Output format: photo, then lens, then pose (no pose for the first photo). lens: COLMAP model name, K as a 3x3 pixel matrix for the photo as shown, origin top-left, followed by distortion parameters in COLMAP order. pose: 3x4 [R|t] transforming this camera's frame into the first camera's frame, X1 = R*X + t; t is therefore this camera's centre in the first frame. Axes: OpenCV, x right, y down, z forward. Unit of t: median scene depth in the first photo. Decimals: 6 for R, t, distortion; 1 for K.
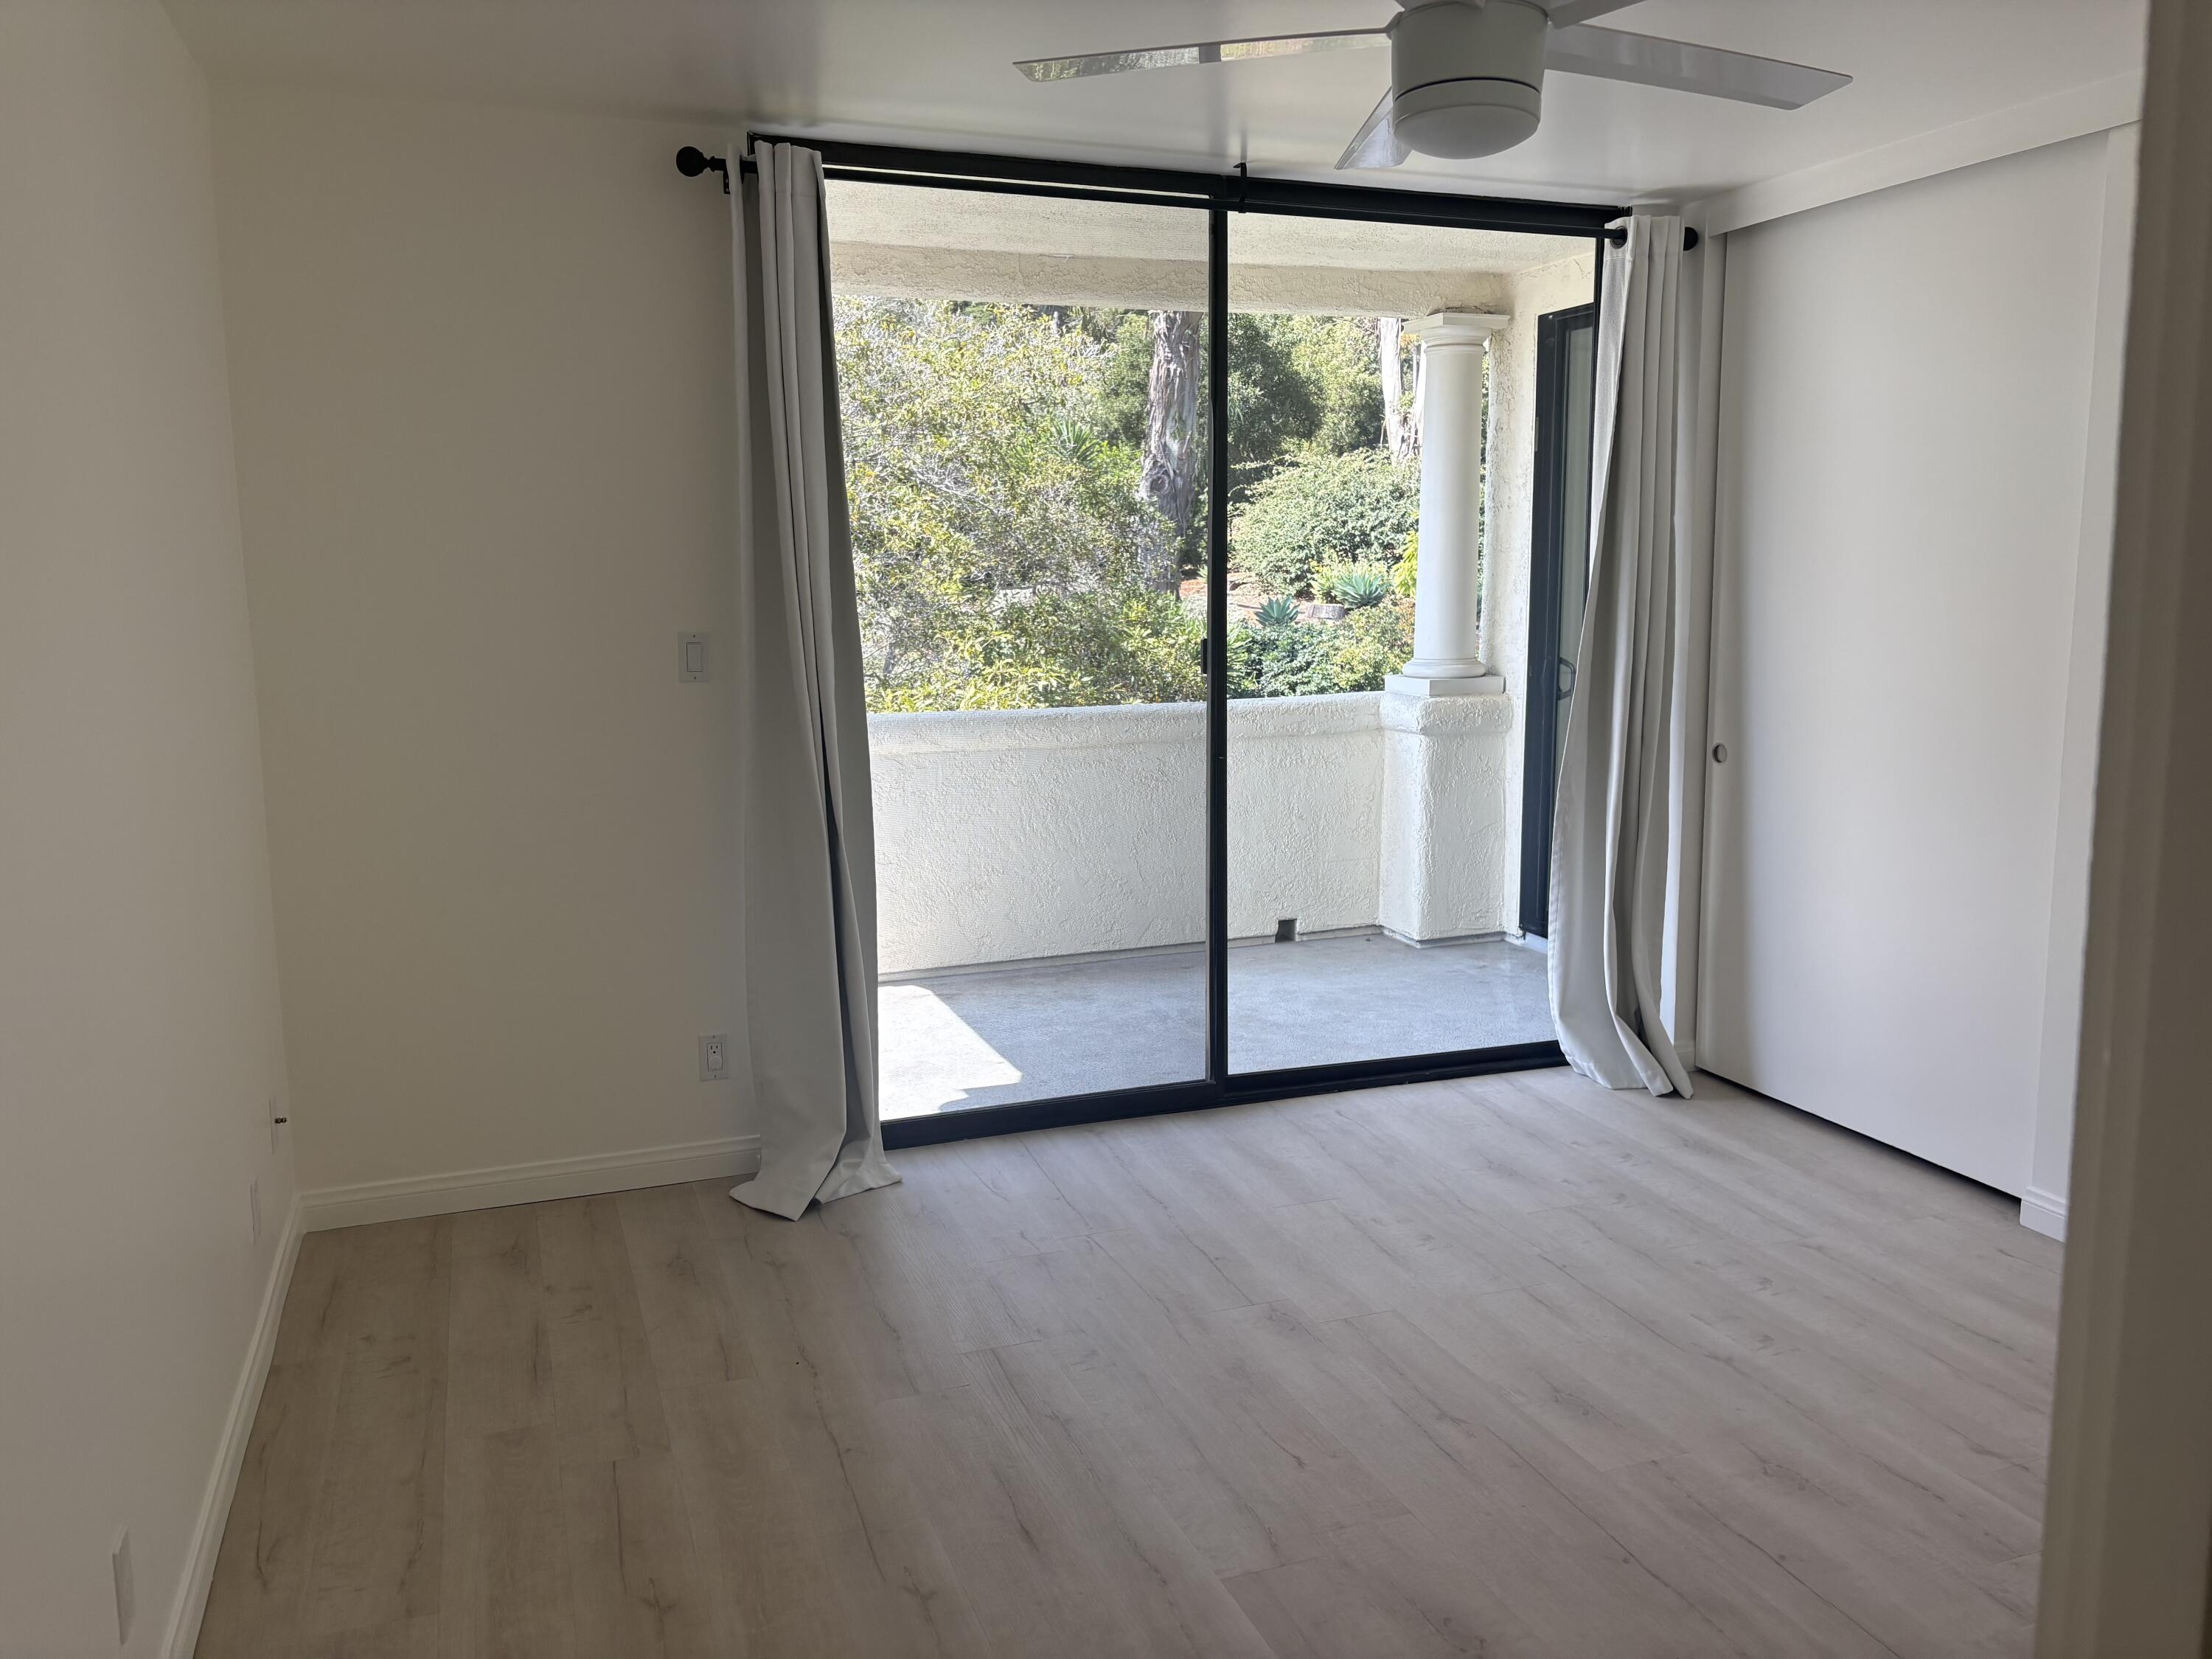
lens RADIAL K [[1677.2, 0, 1056.6], [0, 1677.2, 870.2], [0, 0, 1]] dist [0.031644, -0.002261]
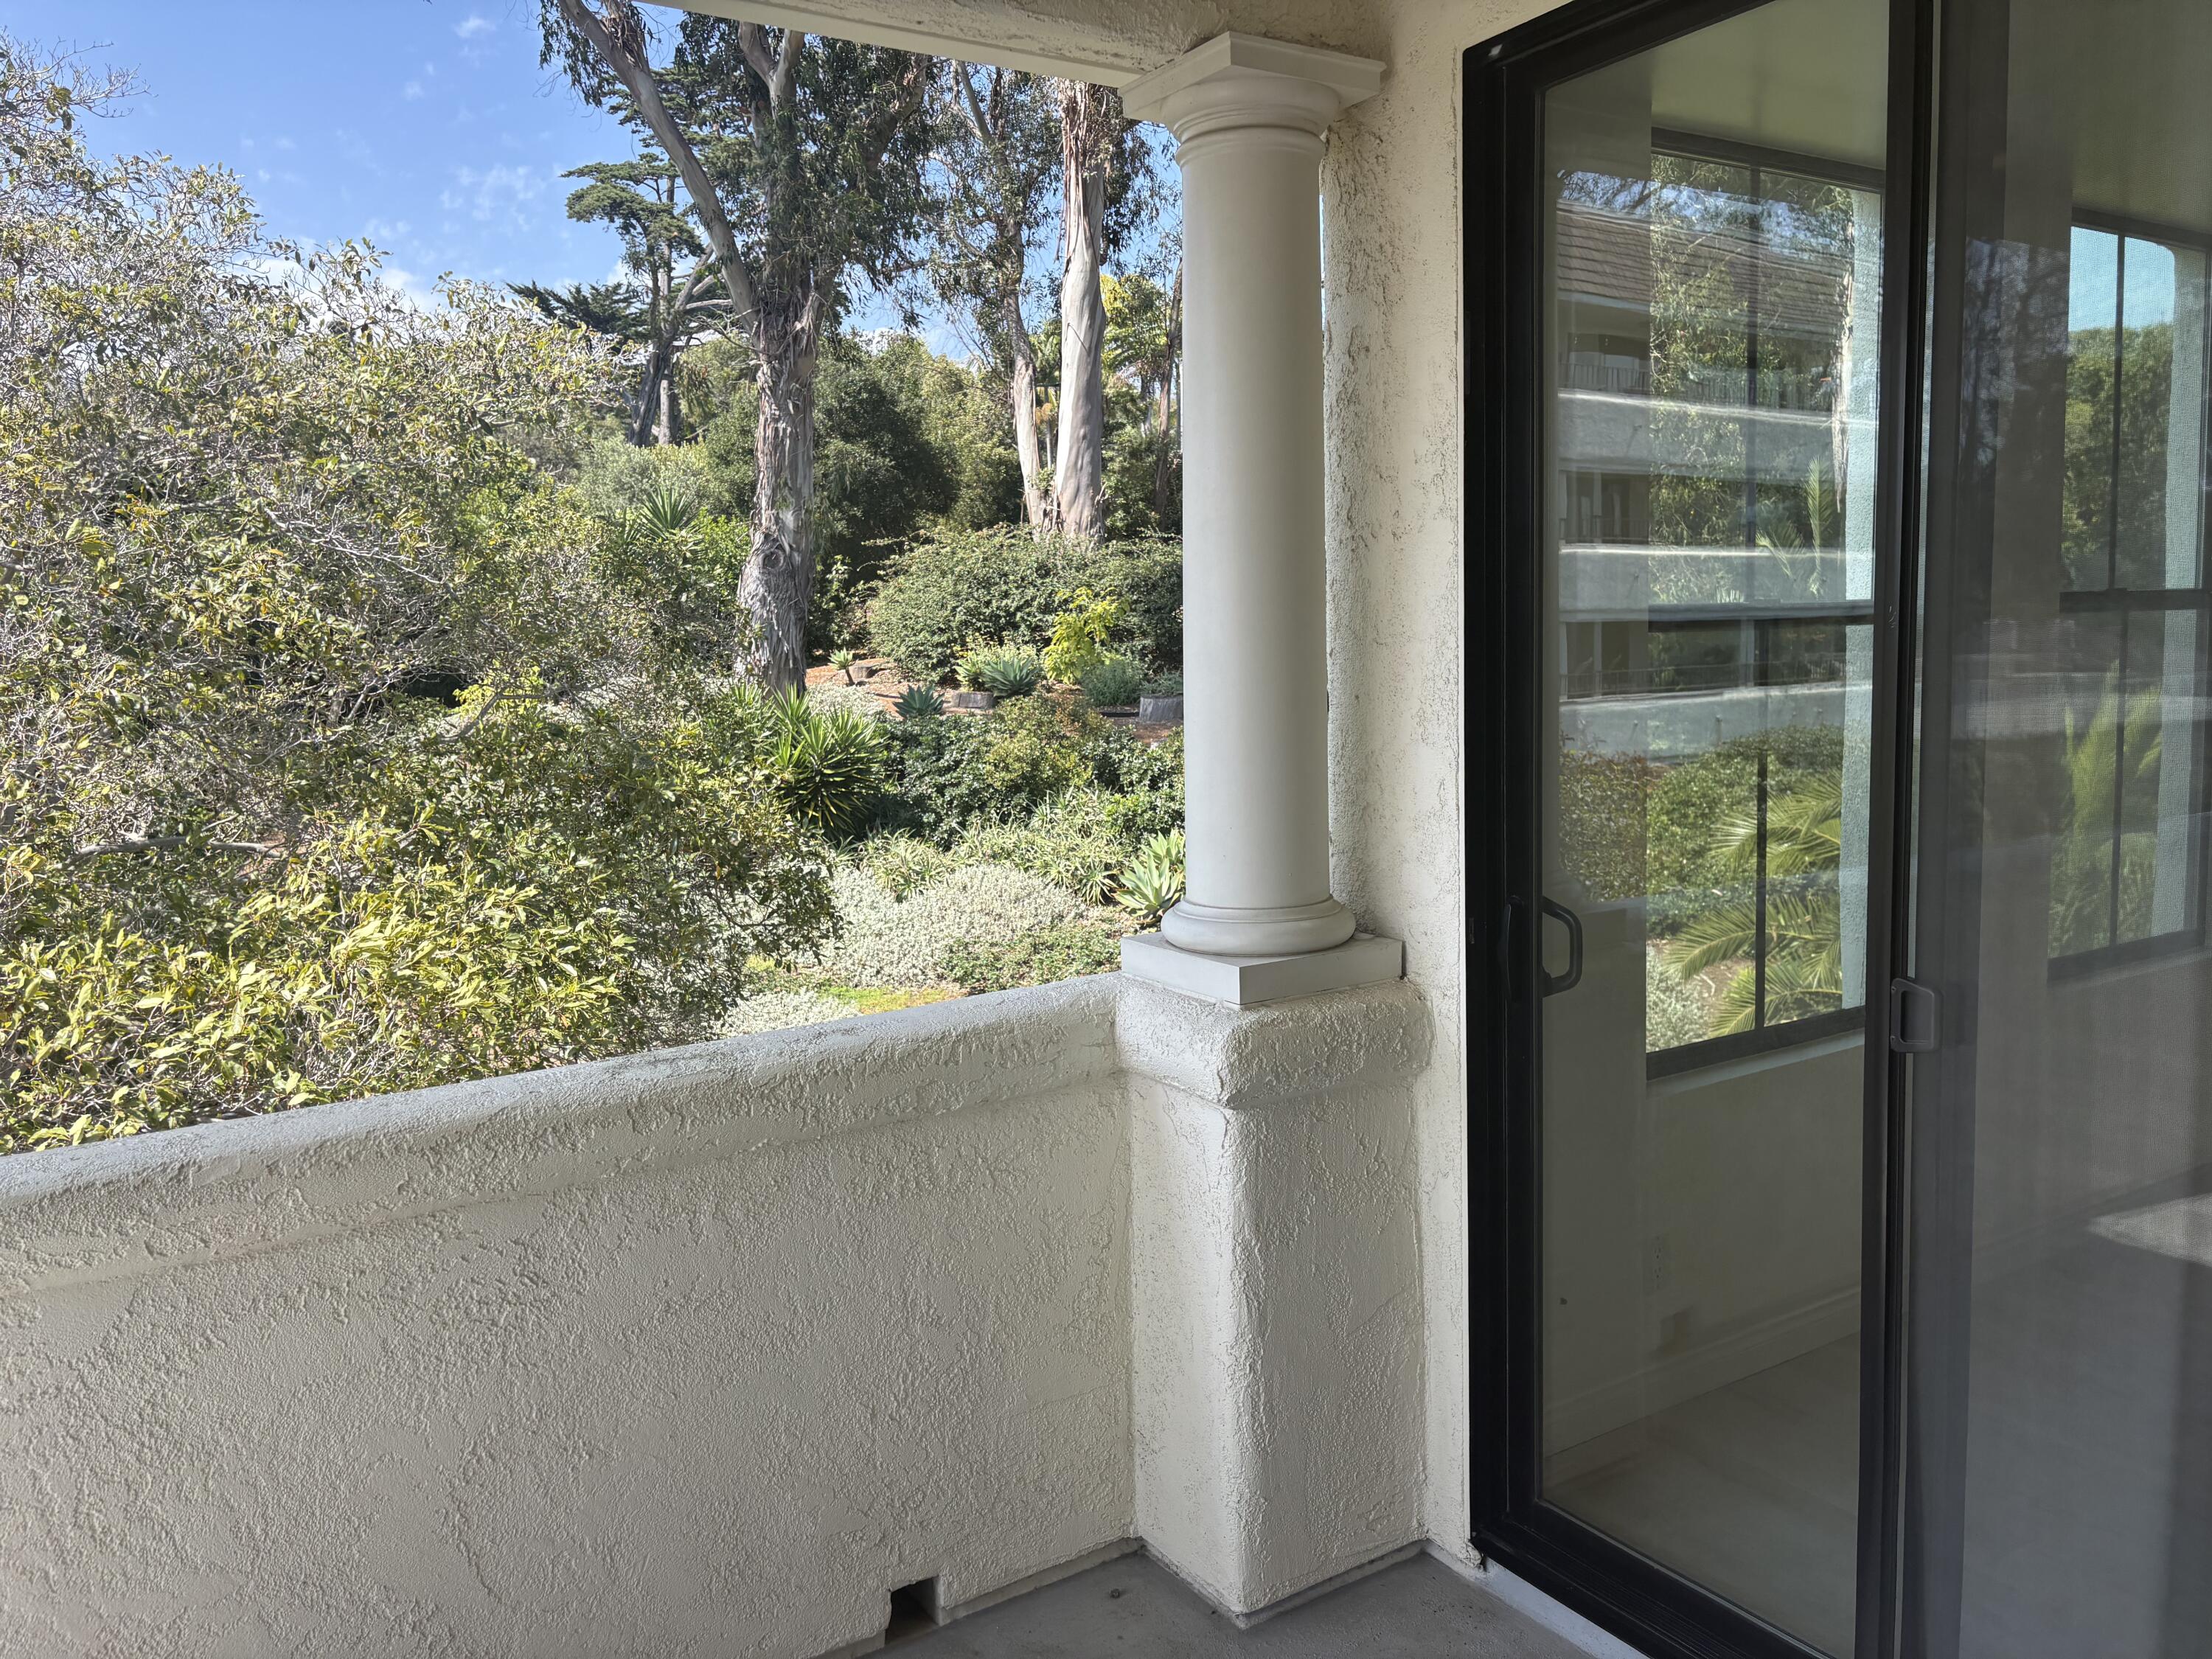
lens RADIAL K [[1677.2, 0, 1111.9], [0, 1677.2, 829.7], [0, 0, 1]] dist [0.031644, -0.002261]
pose [[0.971296, -0.042886, 0.233977, 0.021149], [0.059441, 0.996167, -0.064168, -0.025338], [-0.230328, 0.076234, 0.970122, 0.129066]]
